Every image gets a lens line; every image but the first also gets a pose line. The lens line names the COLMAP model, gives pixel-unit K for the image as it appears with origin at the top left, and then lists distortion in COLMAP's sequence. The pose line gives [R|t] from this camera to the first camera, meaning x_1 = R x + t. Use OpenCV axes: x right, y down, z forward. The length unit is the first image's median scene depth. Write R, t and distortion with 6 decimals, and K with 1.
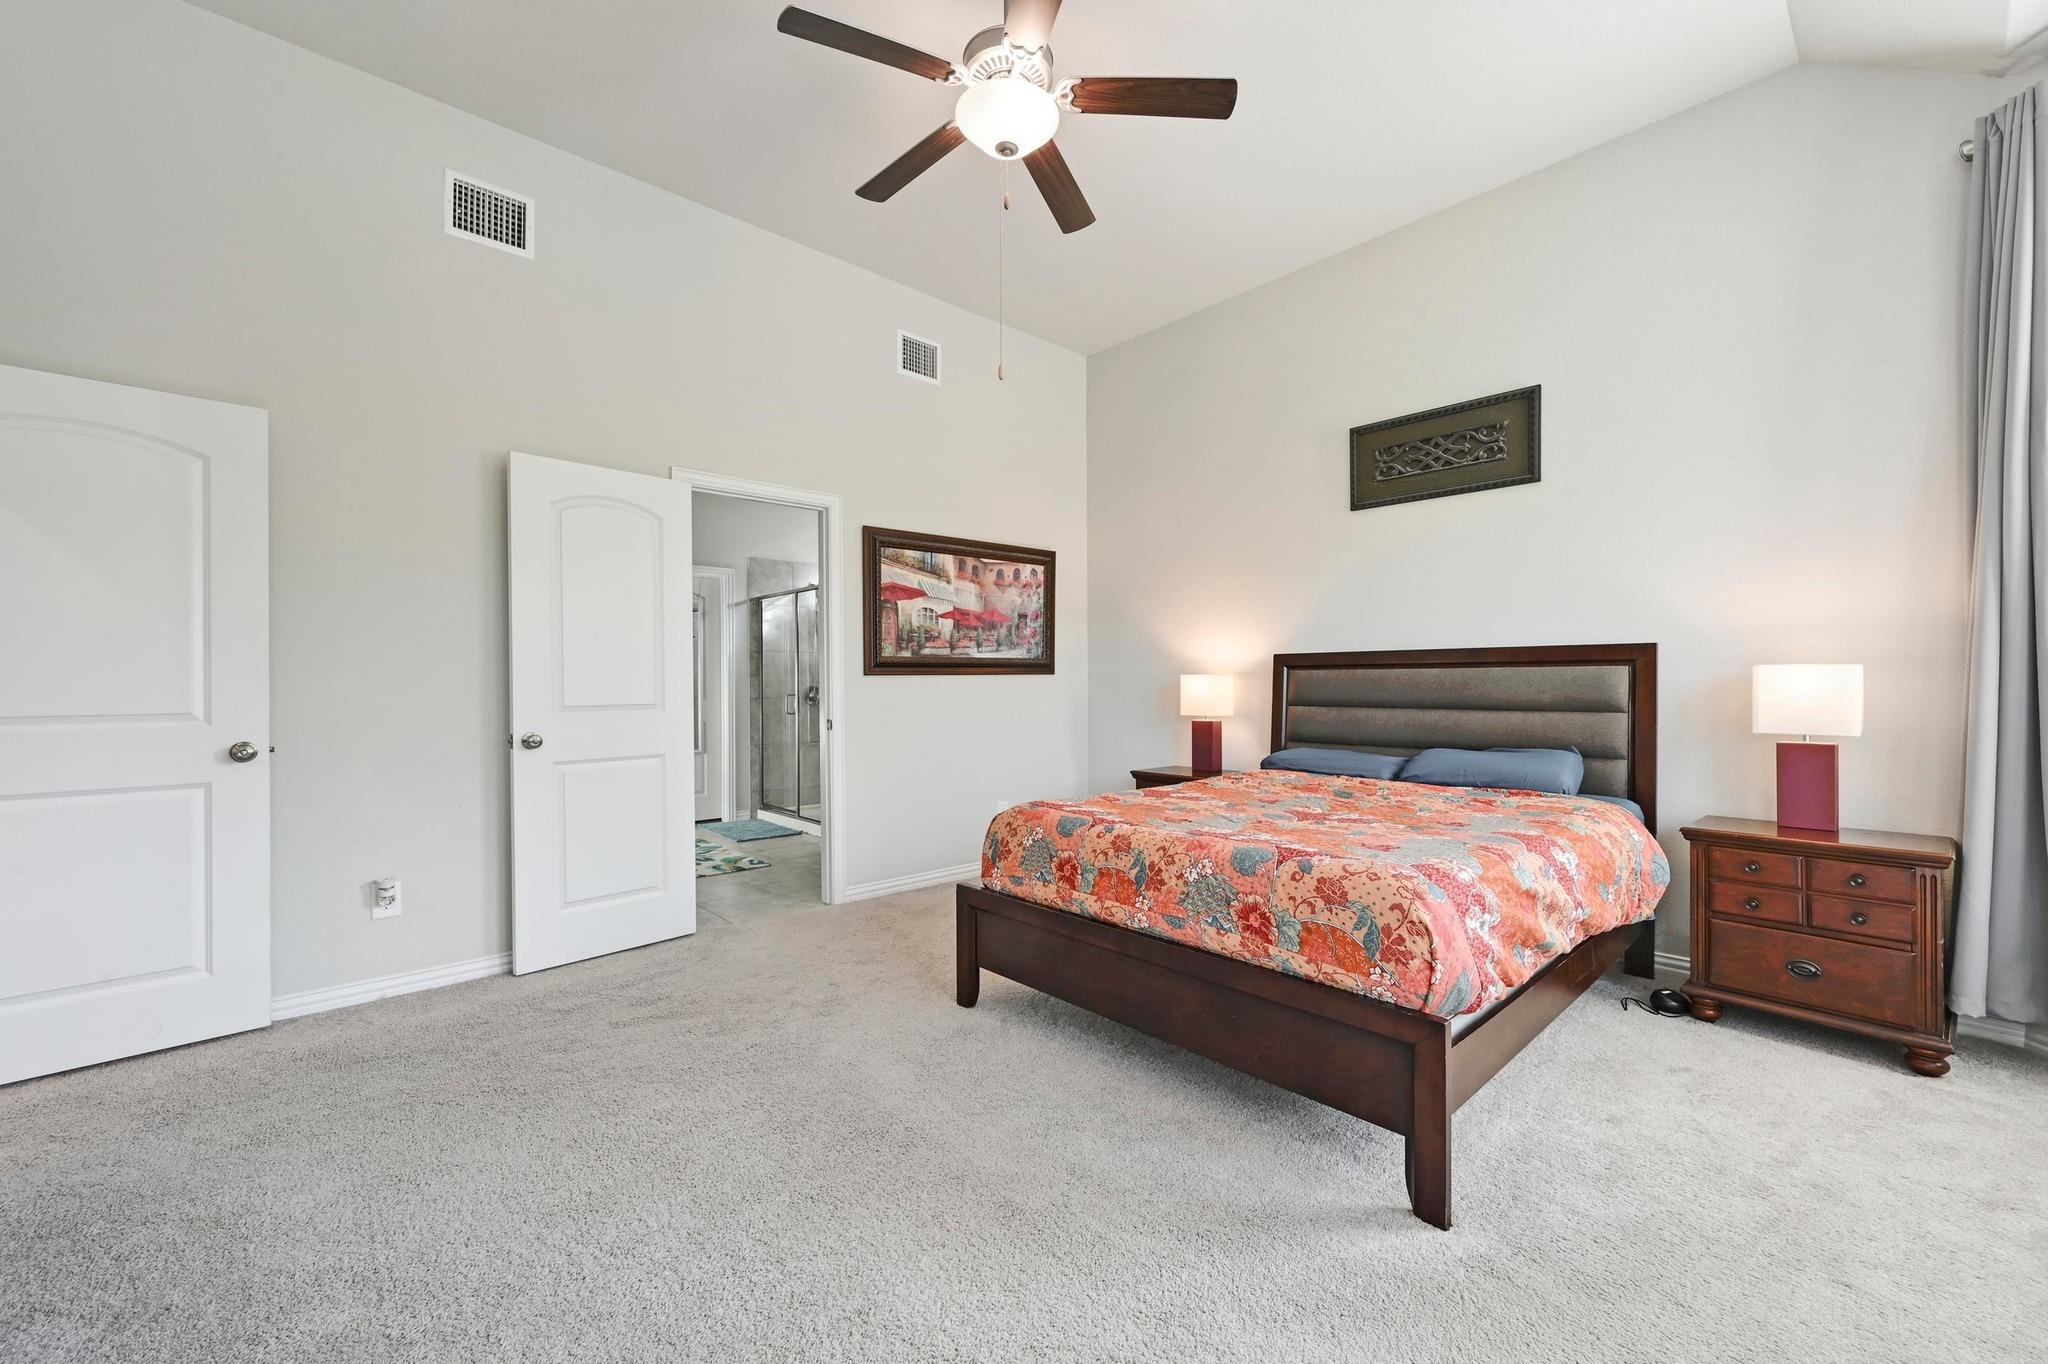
lens RADIAL K [[814.9, 0, 1024.0], [0, 814.9, 682.0], [0, 0, 1]] dist [0.000857, 0.000144]
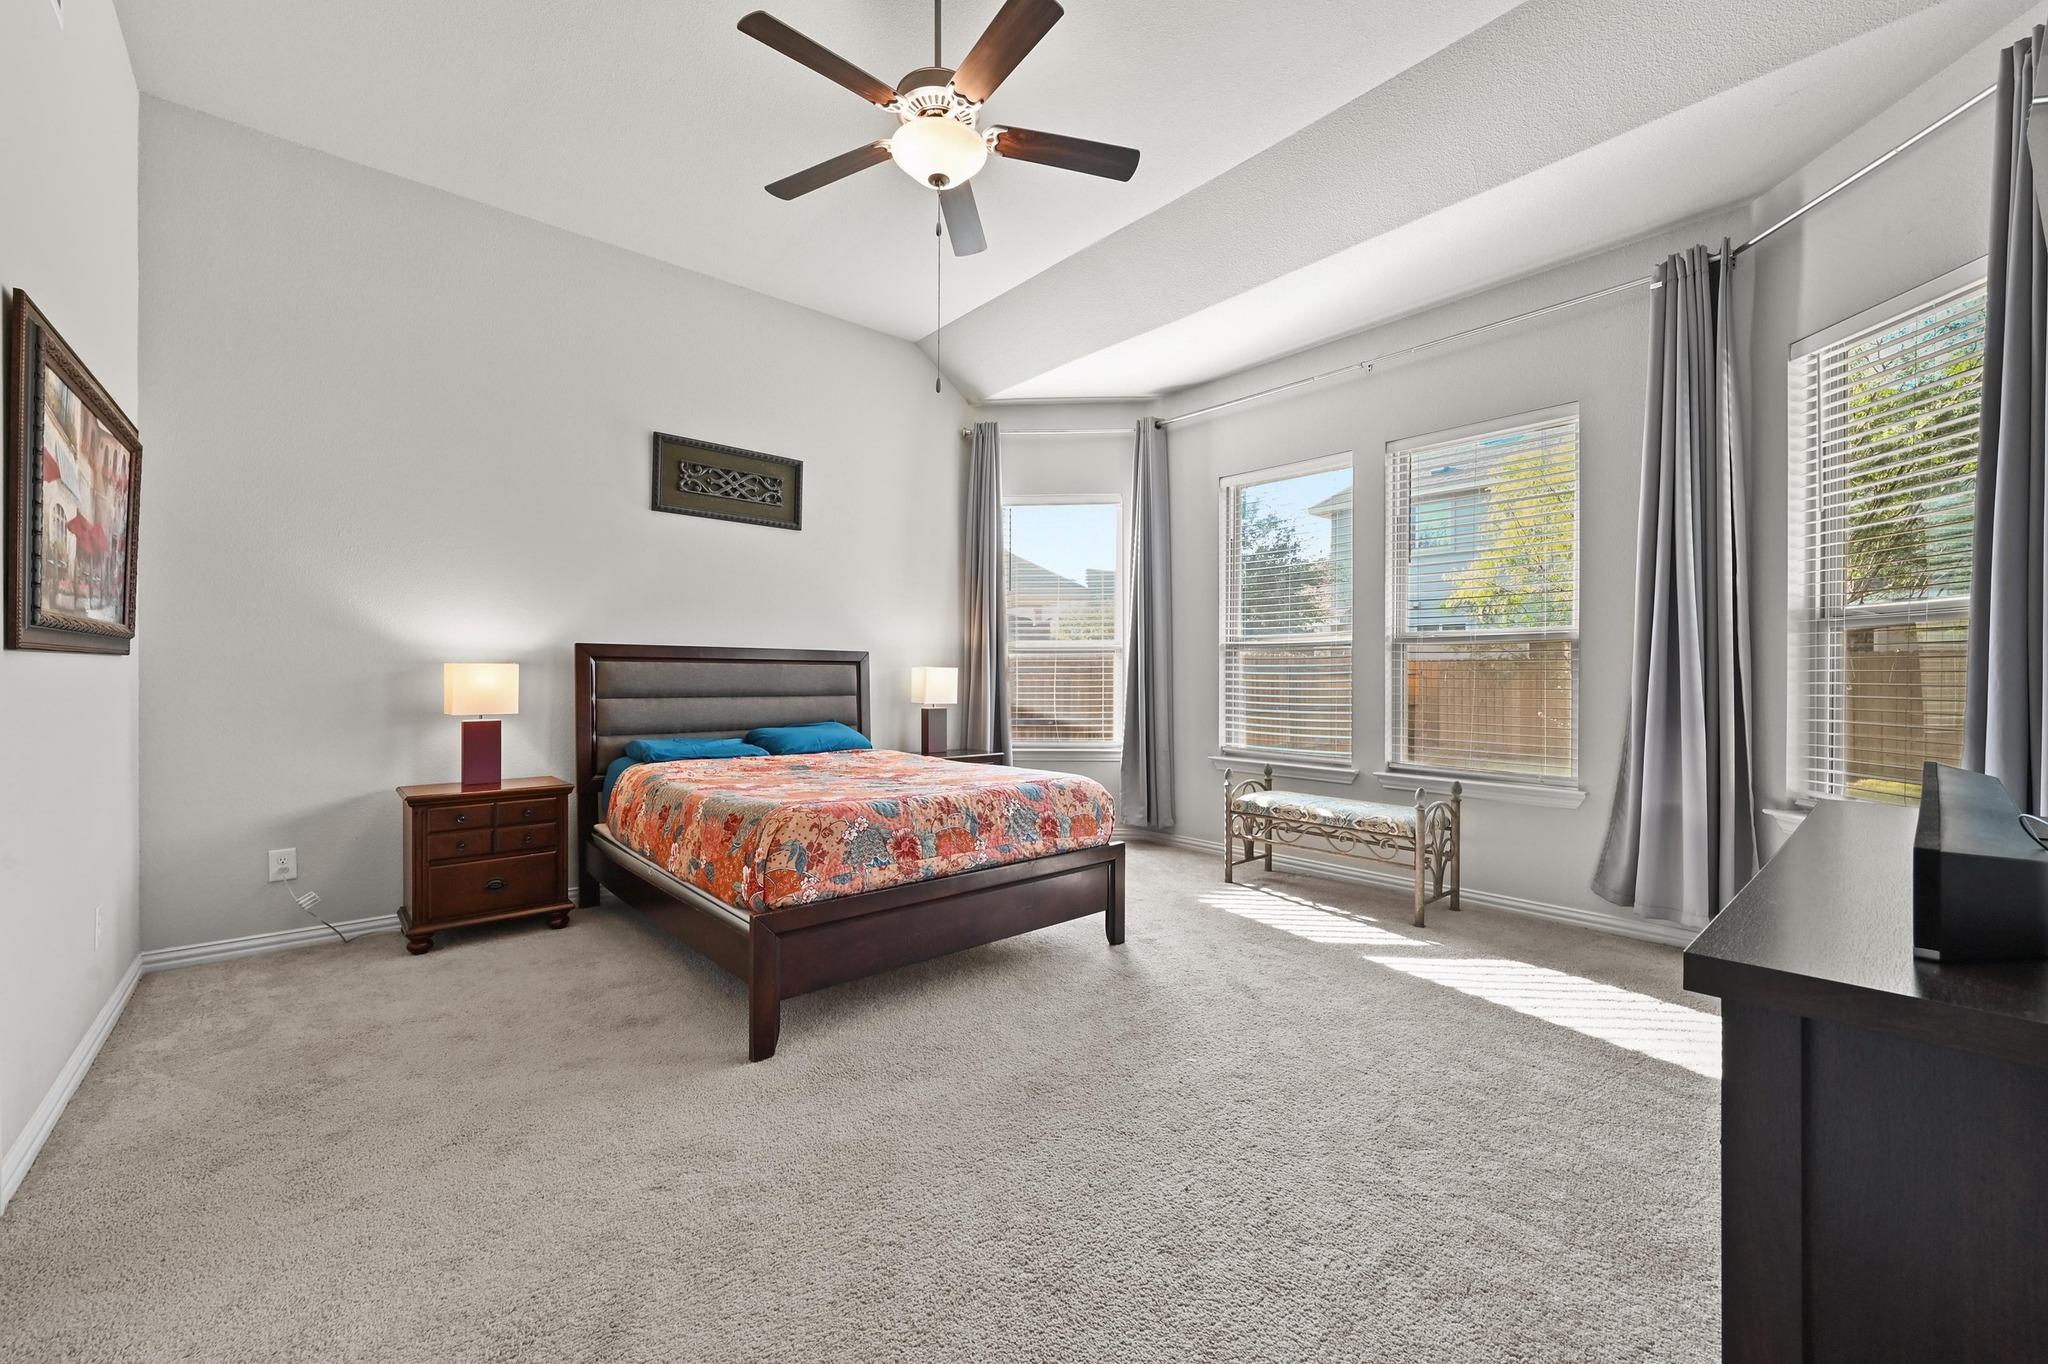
lens RADIAL K [[814.9, 0, 1024.0], [0, 814.9, 682.0], [0, 0, 1]] dist [0.000857, 0.000144]
pose [[0.013474, -0.003996, 0.999901, -0.797766], [-0.006977, 0.999967, 0.004091, 0.003574], [-0.999885, -0.007032, 0.013446, 0.633373]]
